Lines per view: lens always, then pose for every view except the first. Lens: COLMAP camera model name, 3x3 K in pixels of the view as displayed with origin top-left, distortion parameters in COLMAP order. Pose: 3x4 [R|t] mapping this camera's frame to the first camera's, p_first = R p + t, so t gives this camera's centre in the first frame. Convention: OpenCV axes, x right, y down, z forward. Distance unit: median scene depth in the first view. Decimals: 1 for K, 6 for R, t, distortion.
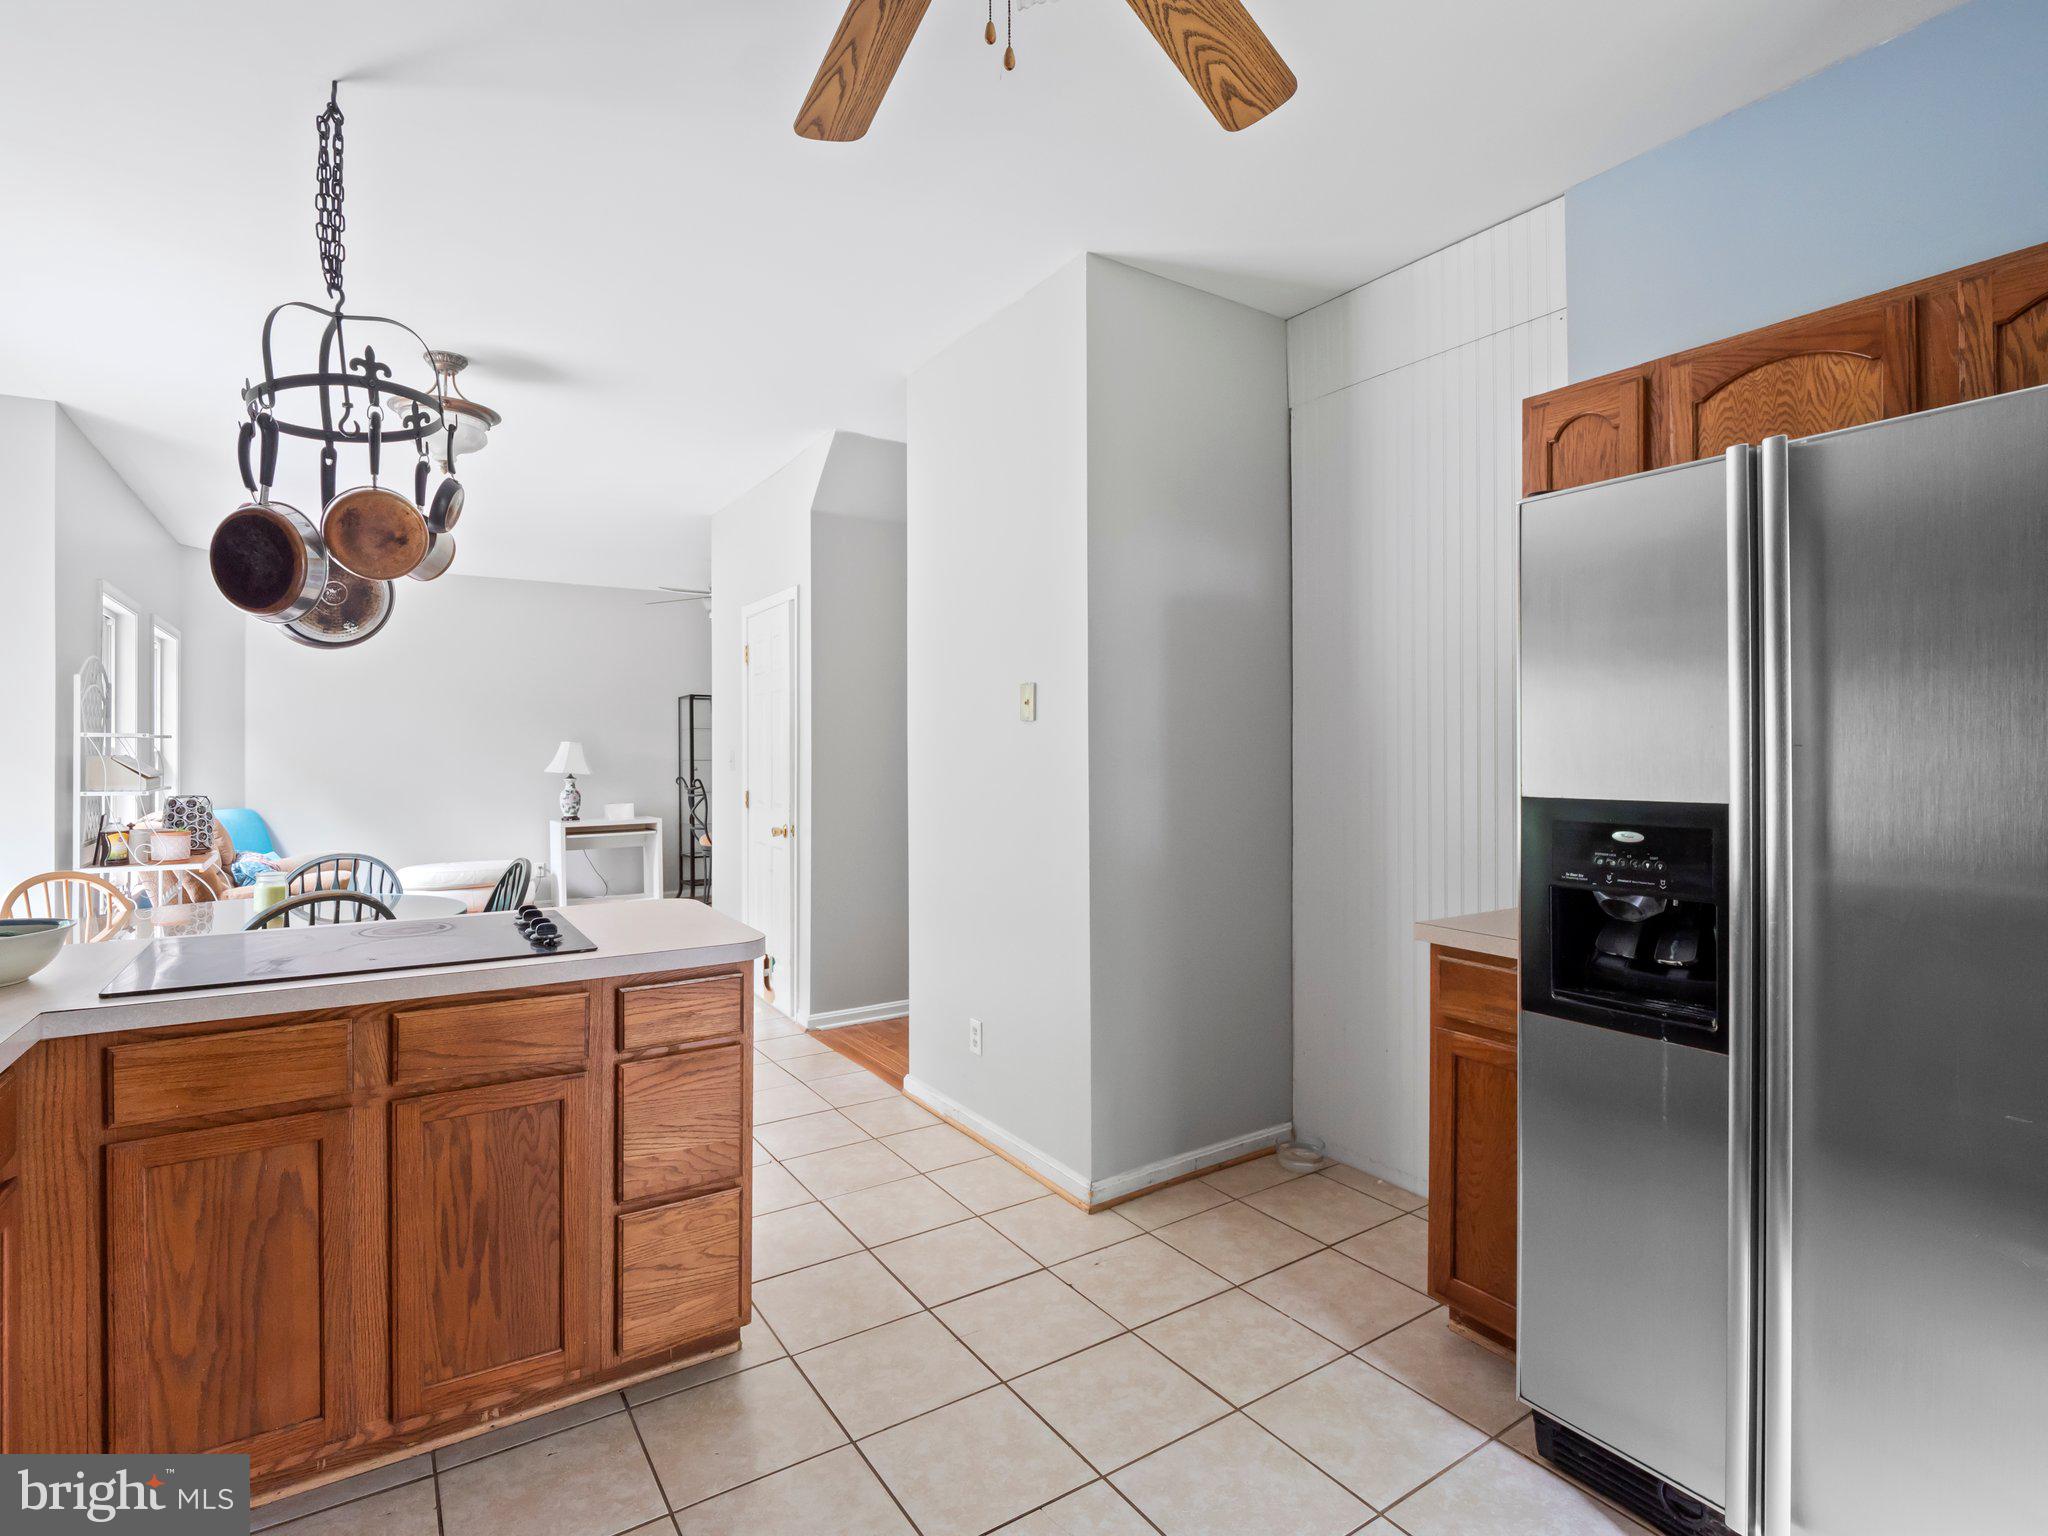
lens RADIAL K [[1019.5, 0, 1014.9], [0, 1019.5, 750.2], [0, 0, 1]] dist [-0.009742, -0.000475]
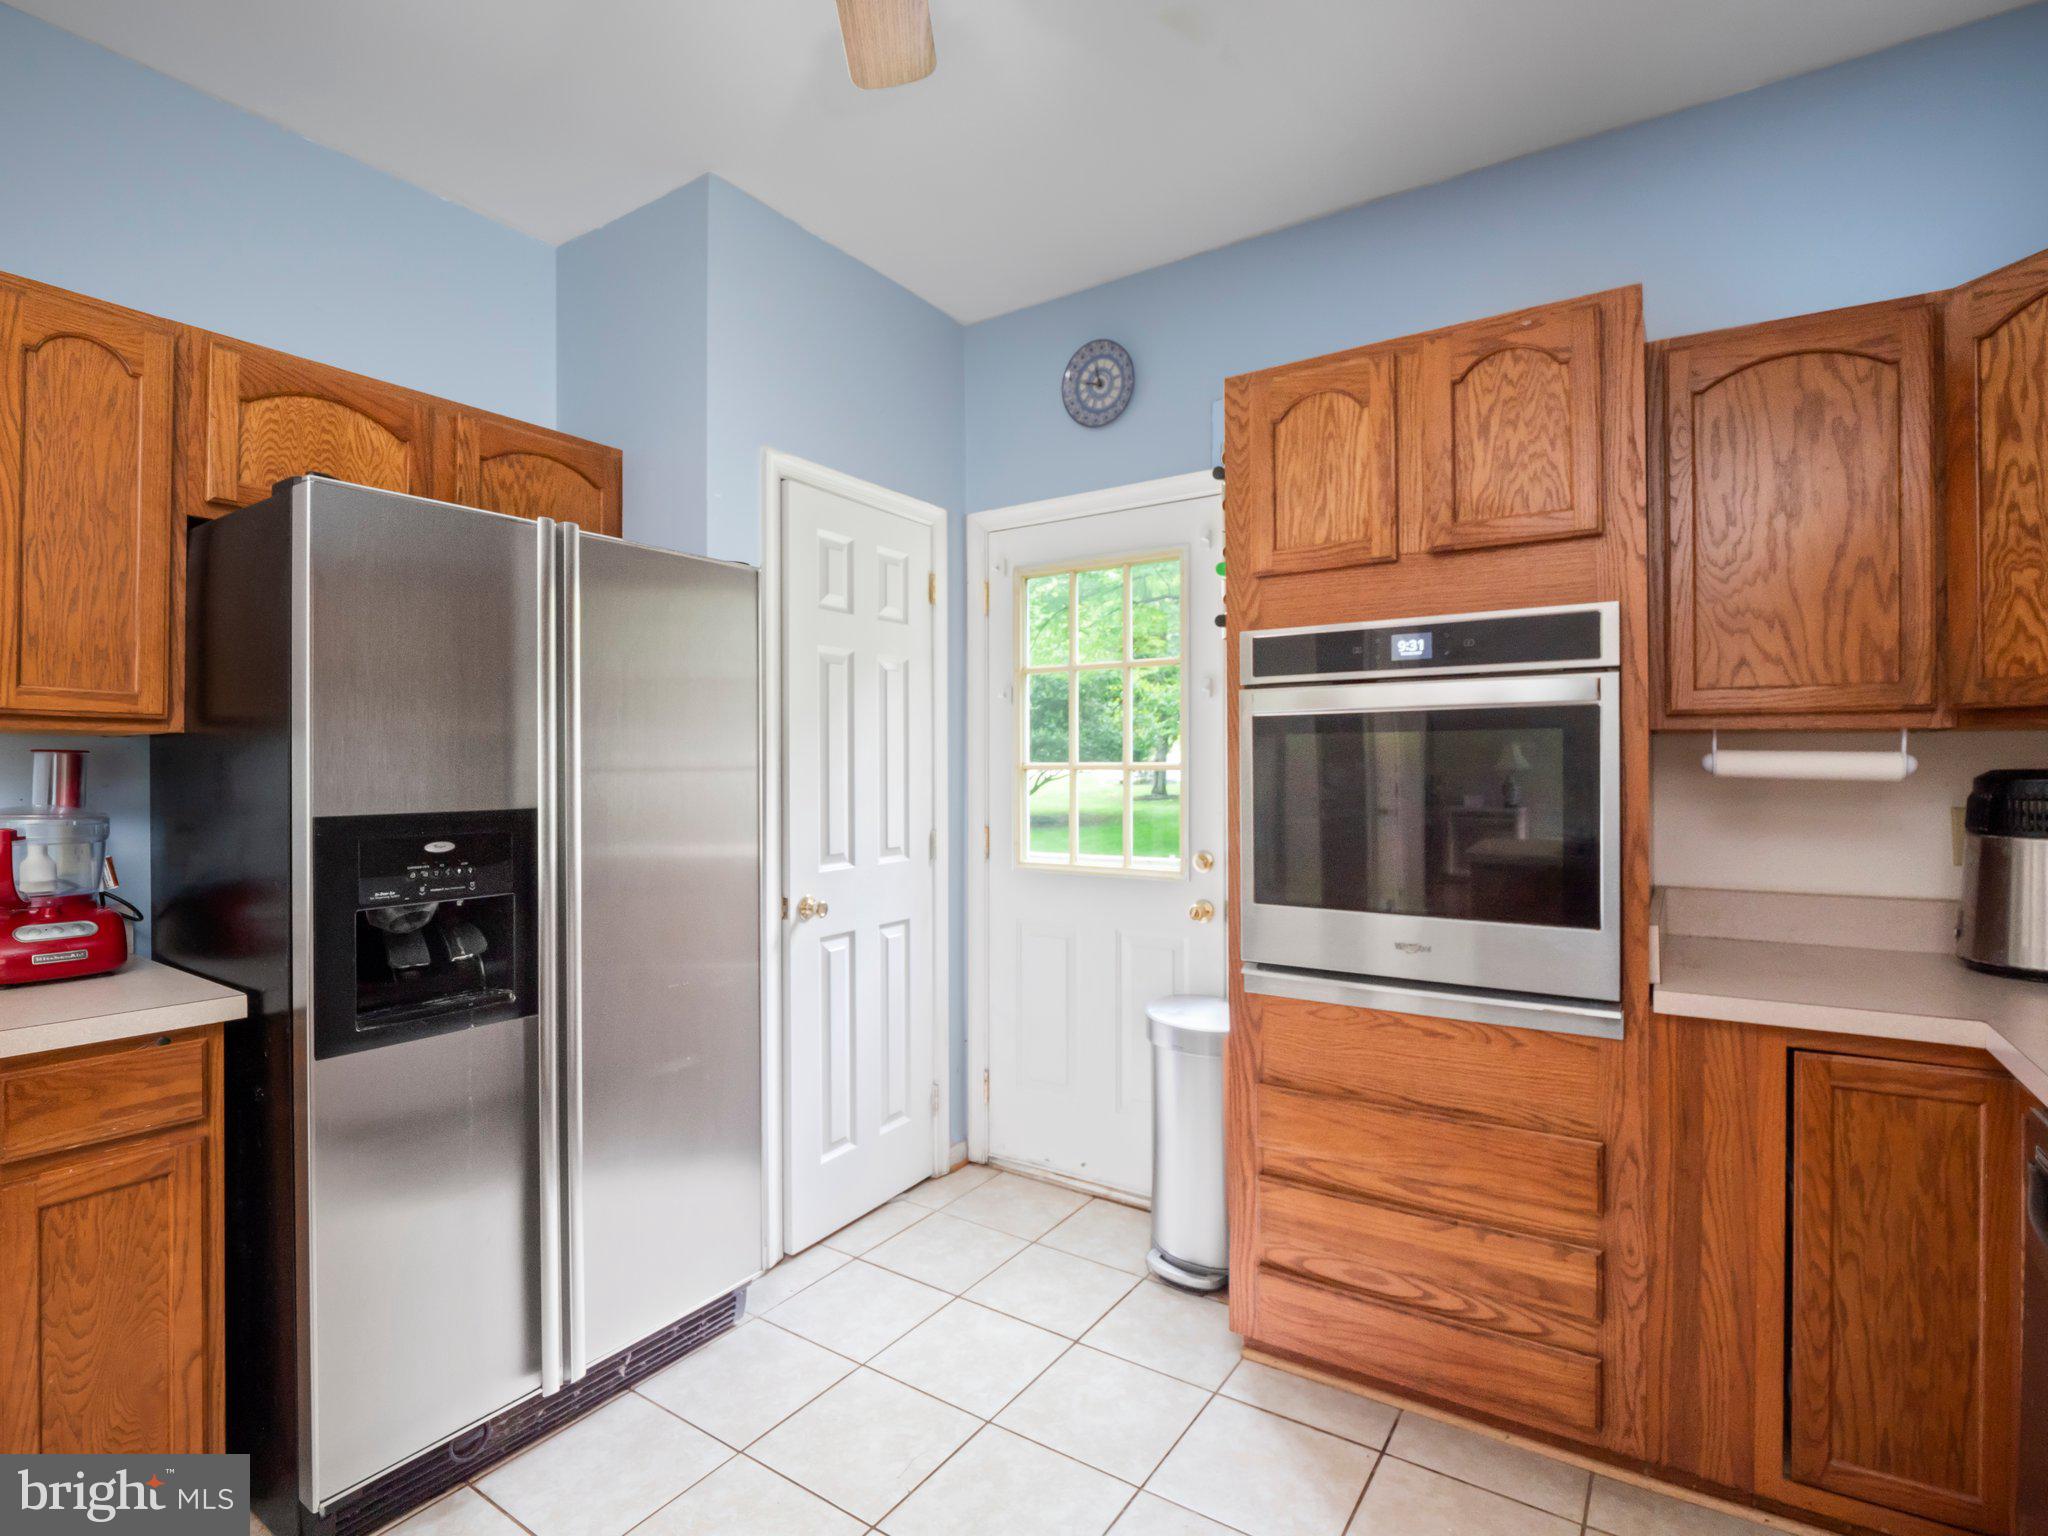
lens RADIAL K [[1011.6, 0, 1000.2], [0, 1011.6, 769.9], [0, 0, 1]] dist [-0.013447, -0.000252]
pose [[-0.382256, 0.001656, 0.924055, -0.475013], [0.003704, 0.999993, -0.000260, 0.007655], [-0.924049, 0.003323, -0.382260, 0.720252]]
